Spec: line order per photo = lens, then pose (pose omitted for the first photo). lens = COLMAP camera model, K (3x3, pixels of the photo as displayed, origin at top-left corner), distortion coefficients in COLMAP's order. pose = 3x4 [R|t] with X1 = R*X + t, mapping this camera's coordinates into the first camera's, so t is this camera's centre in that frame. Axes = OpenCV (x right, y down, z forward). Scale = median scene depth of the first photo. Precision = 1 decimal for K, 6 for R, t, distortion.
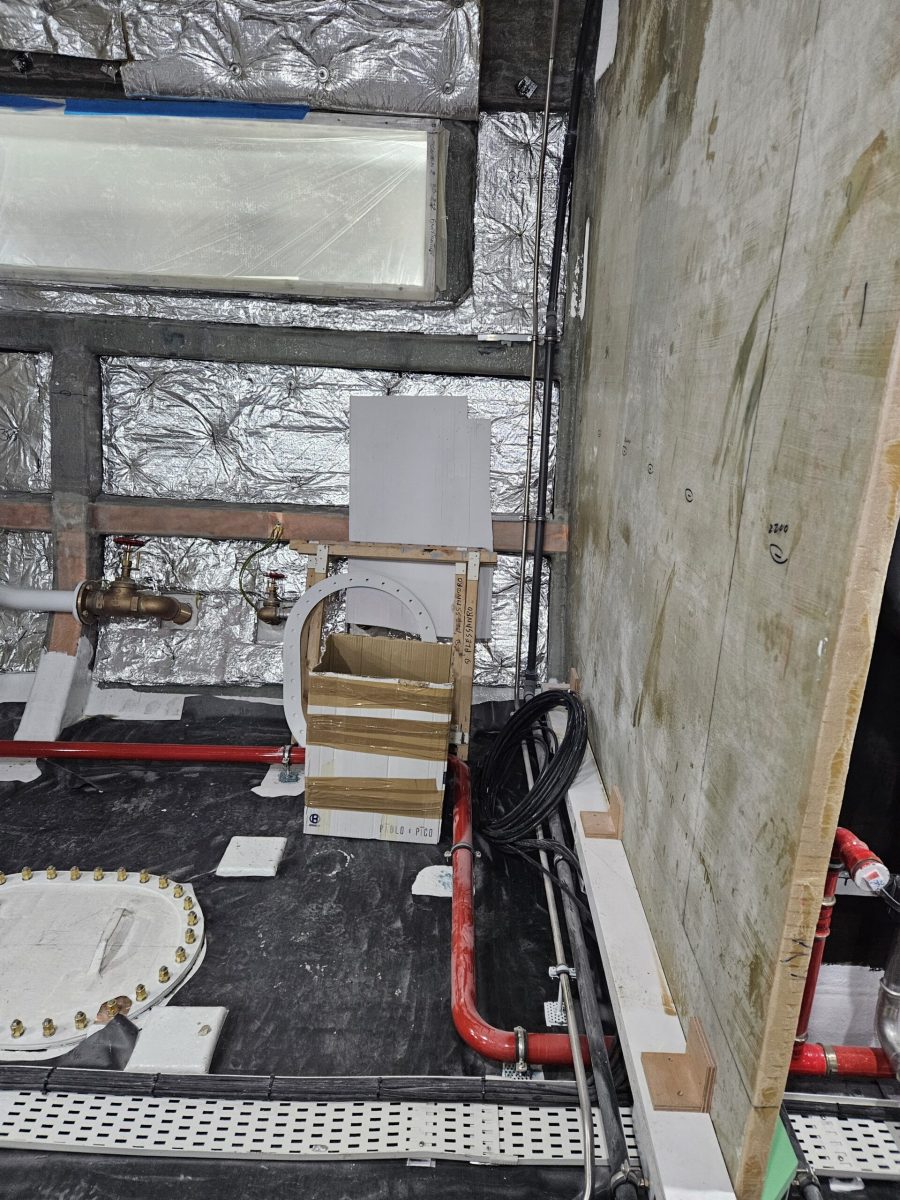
lens RADIAL K [[804.6, 0, 467.2], [0, 804.6, 598.8], [0, 0, 1]] dist [0.086004, -0.072023]
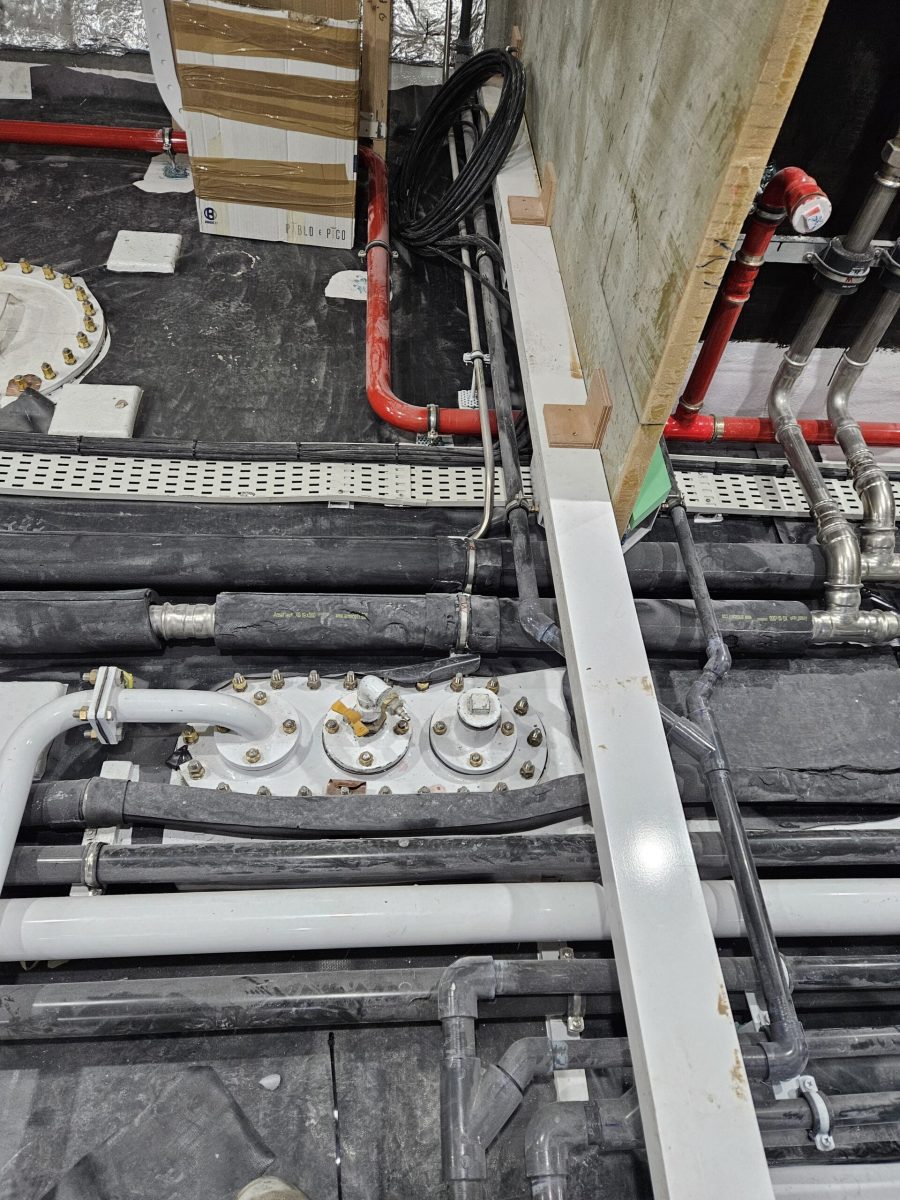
lens RADIAL K [[809.9, 0, 451.3], [0, 809.9, 607.8], [0, 0, 1]] dist [0.084269, -0.071591]
pose [[0.998177, -0.012036, 0.059145, 0.021158], [-0.025233, 0.806962, 0.590065, 0.107671], [-0.054830, -0.590481, 0.805187, 0.013076]]
